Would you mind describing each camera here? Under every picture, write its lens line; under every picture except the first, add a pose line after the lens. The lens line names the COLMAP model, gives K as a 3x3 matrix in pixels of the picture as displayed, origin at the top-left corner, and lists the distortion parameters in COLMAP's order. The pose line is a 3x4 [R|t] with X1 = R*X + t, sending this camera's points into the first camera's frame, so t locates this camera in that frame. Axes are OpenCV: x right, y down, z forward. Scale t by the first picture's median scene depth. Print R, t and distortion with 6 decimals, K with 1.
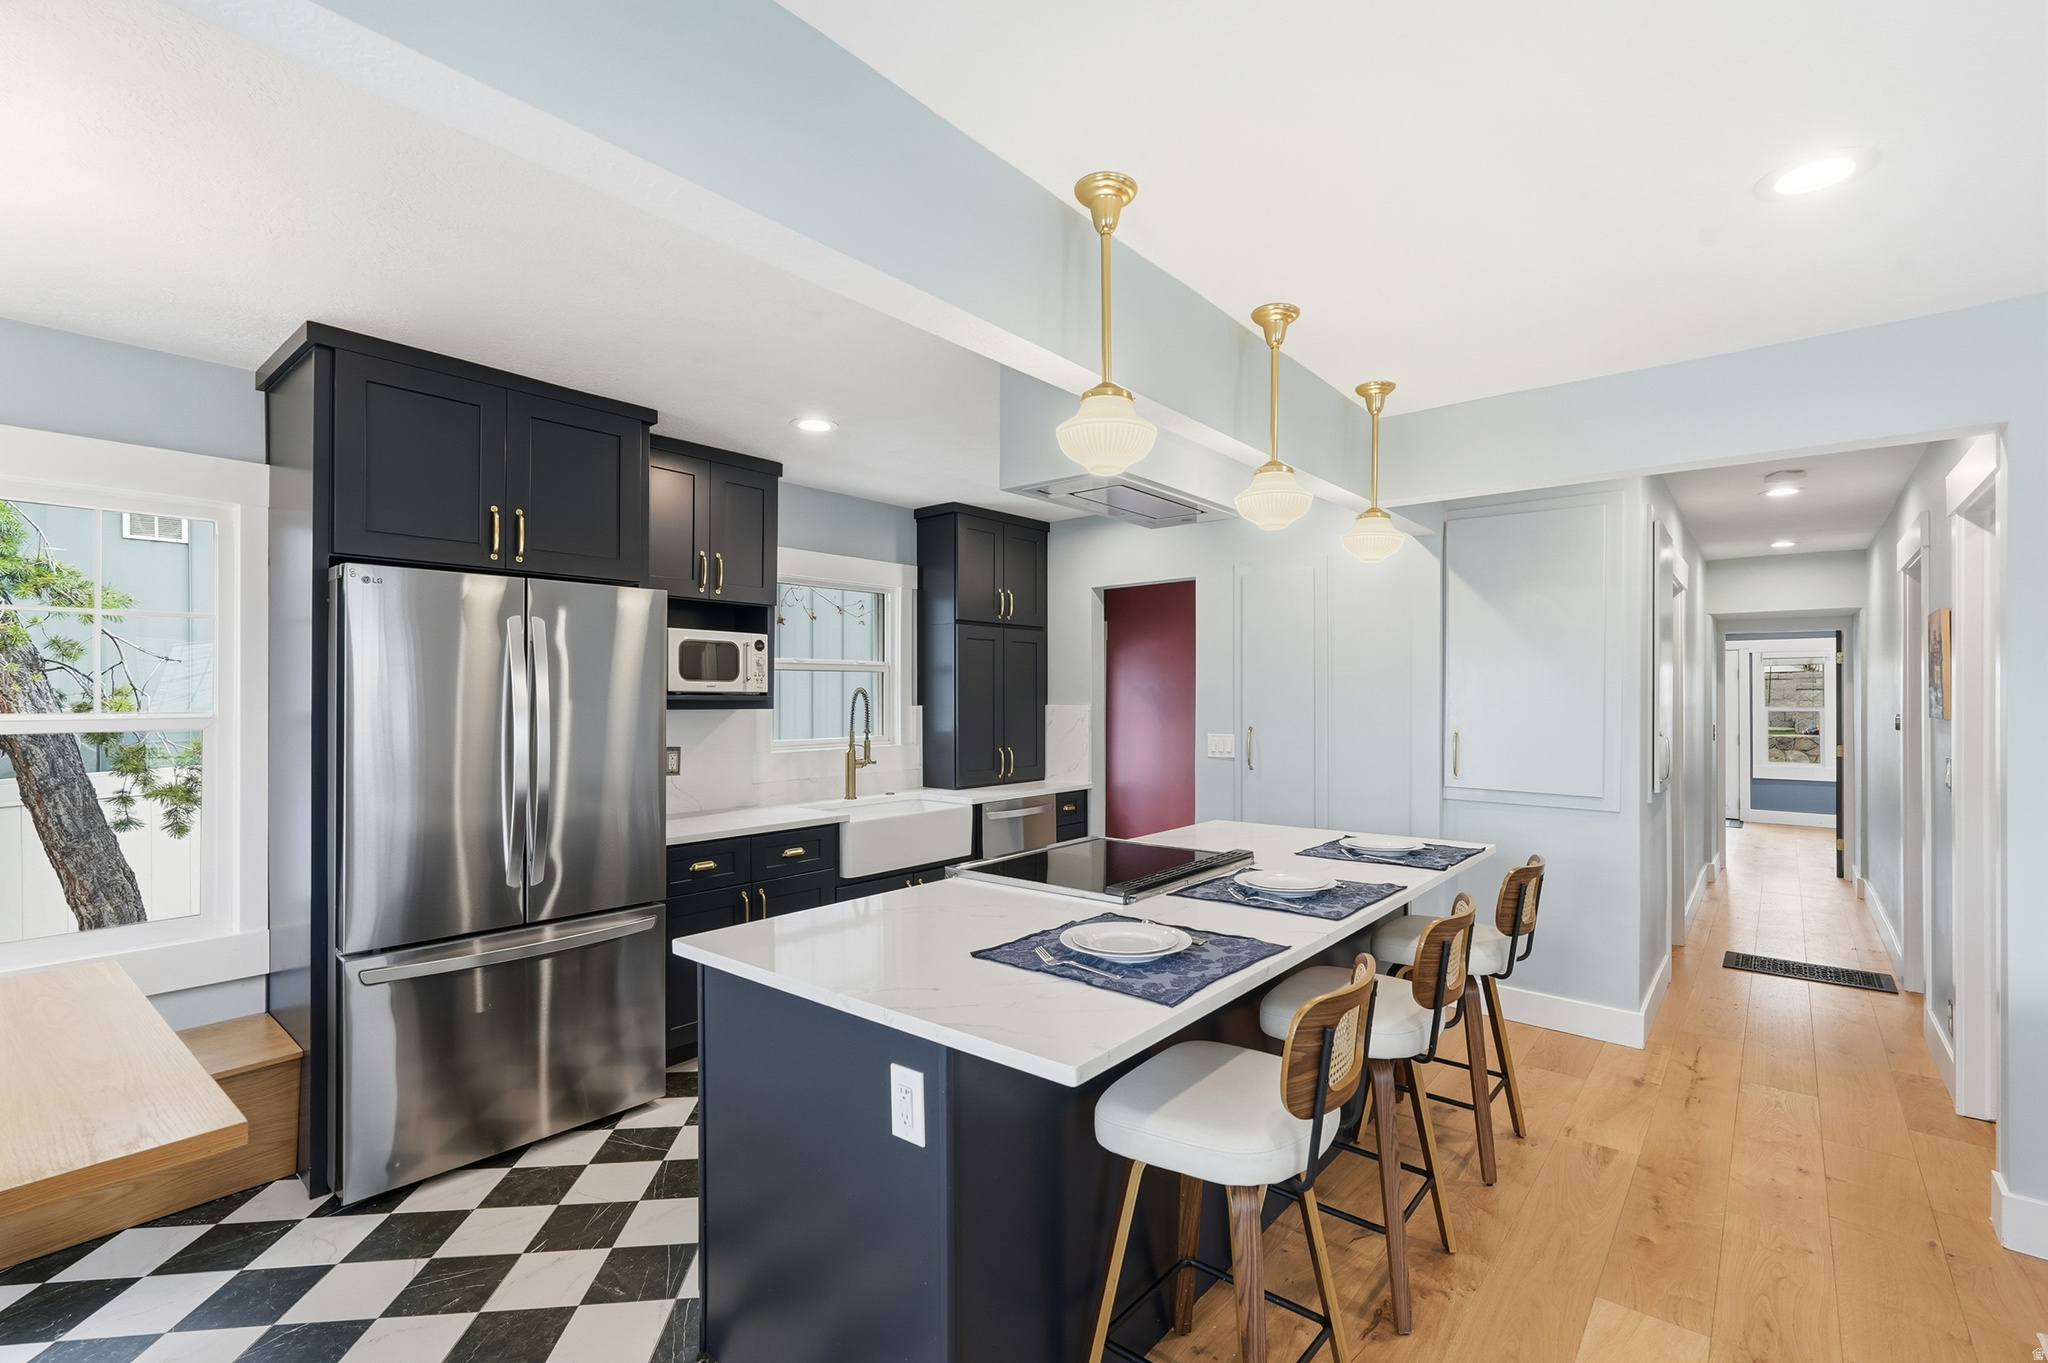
lens RADIAL K [[910.4, 0, 1027.7], [0, 910.4, 696.5], [0, 0, 1]] dist [-0.025665, 0.016248]
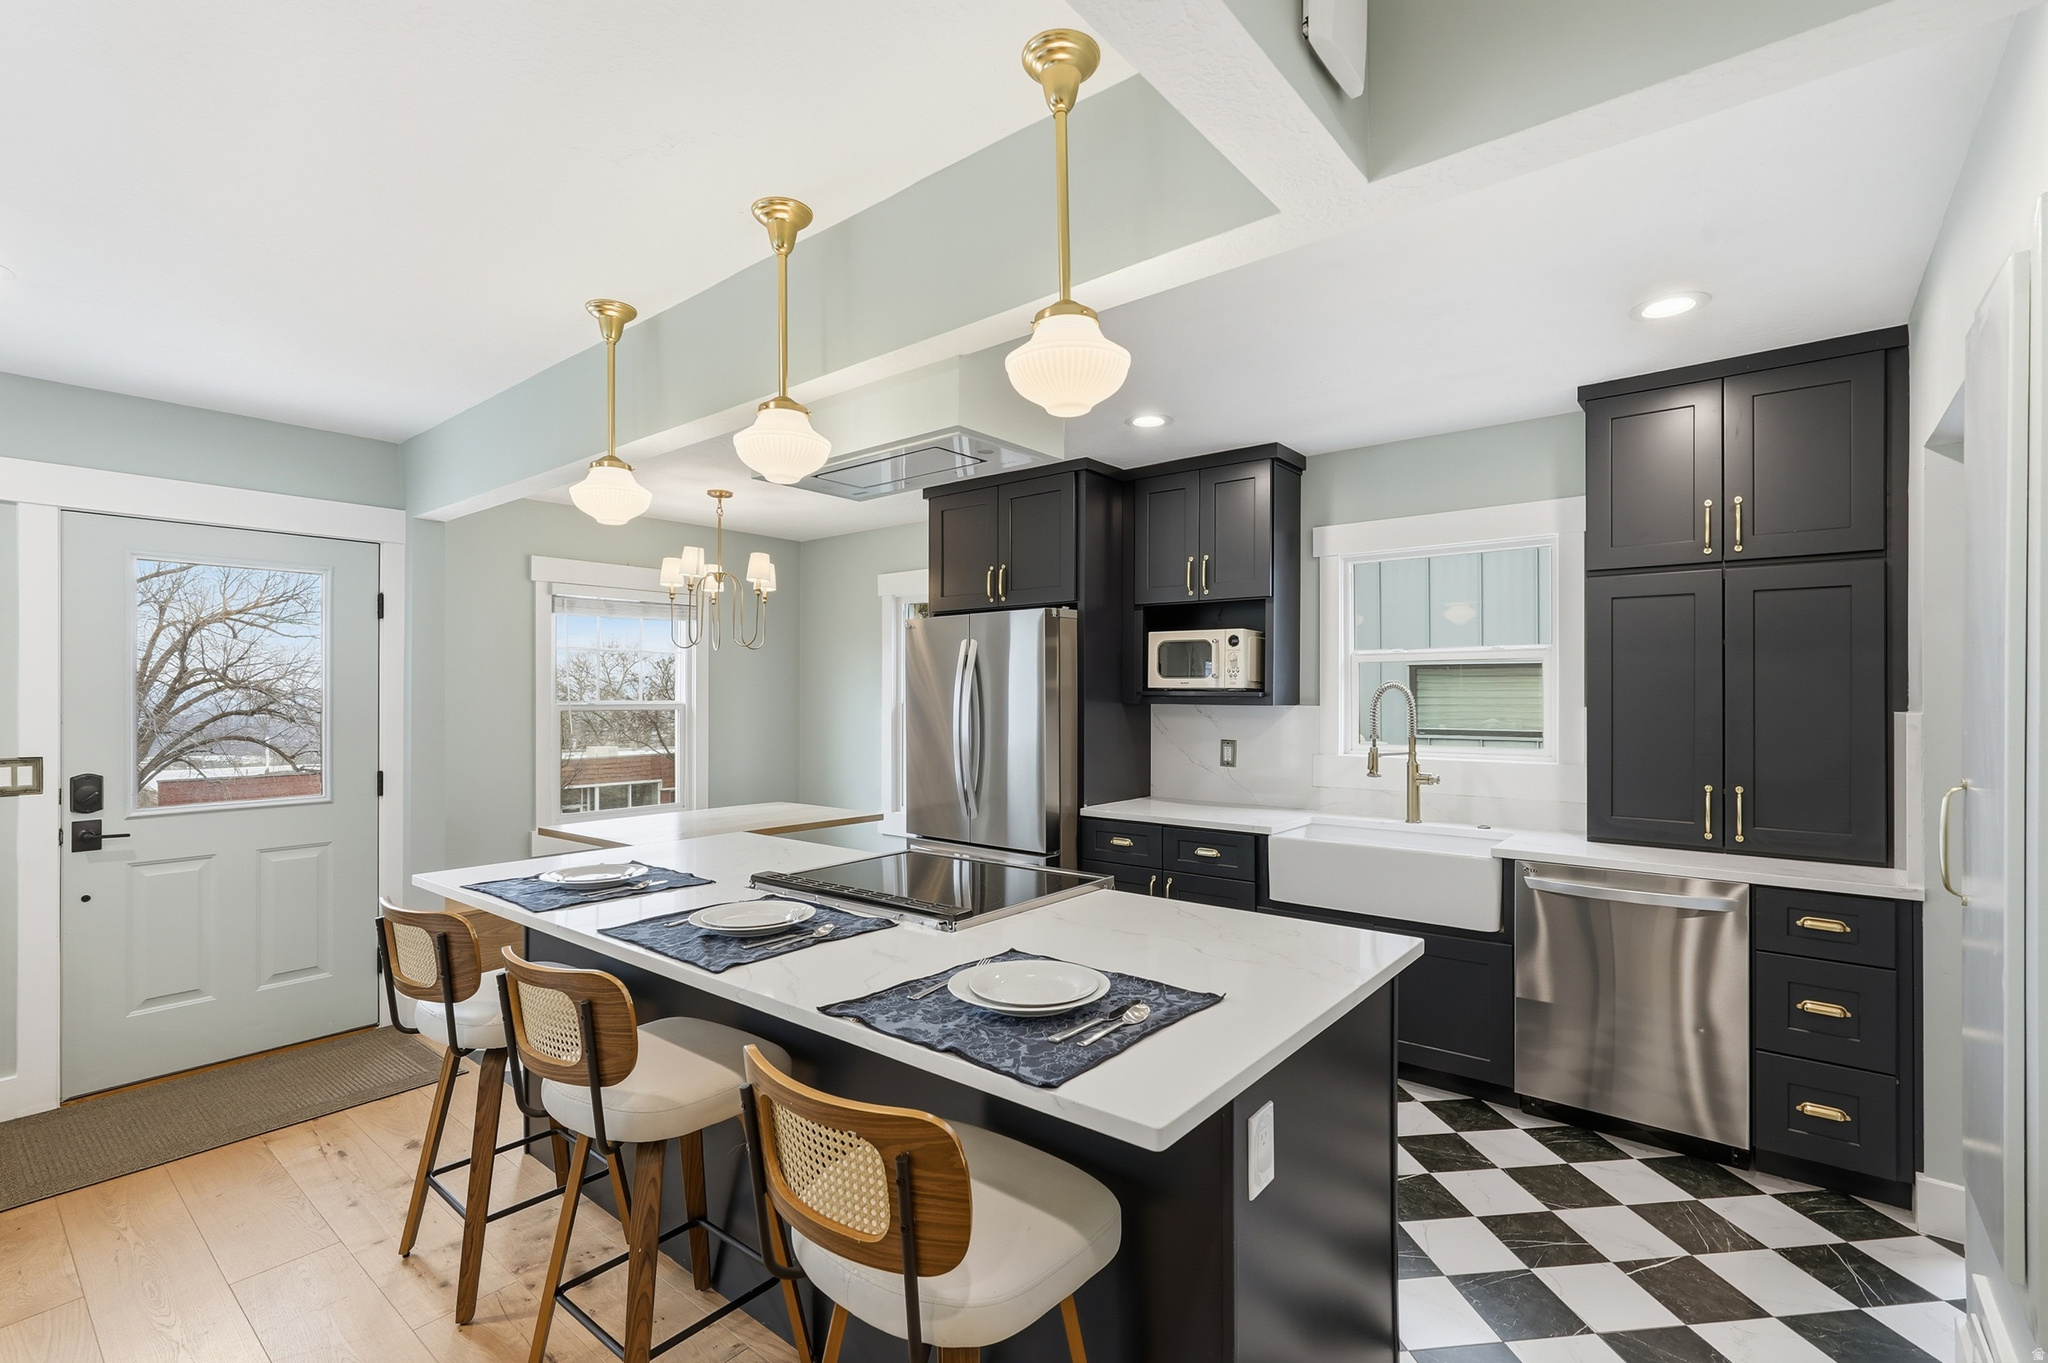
lens RADIAL K [[927.0, 0, 1024.0], [0, 927.0, 681.5], [0, 0, 1]] dist [-0.000343, 0.000184]
pose [[0.017105, -0.009316, -0.999810, 0.689125], [0.000267, 0.999957, -0.009313, -0.002543], [0.999854, -0.000107, 0.017107, 0.737239]]
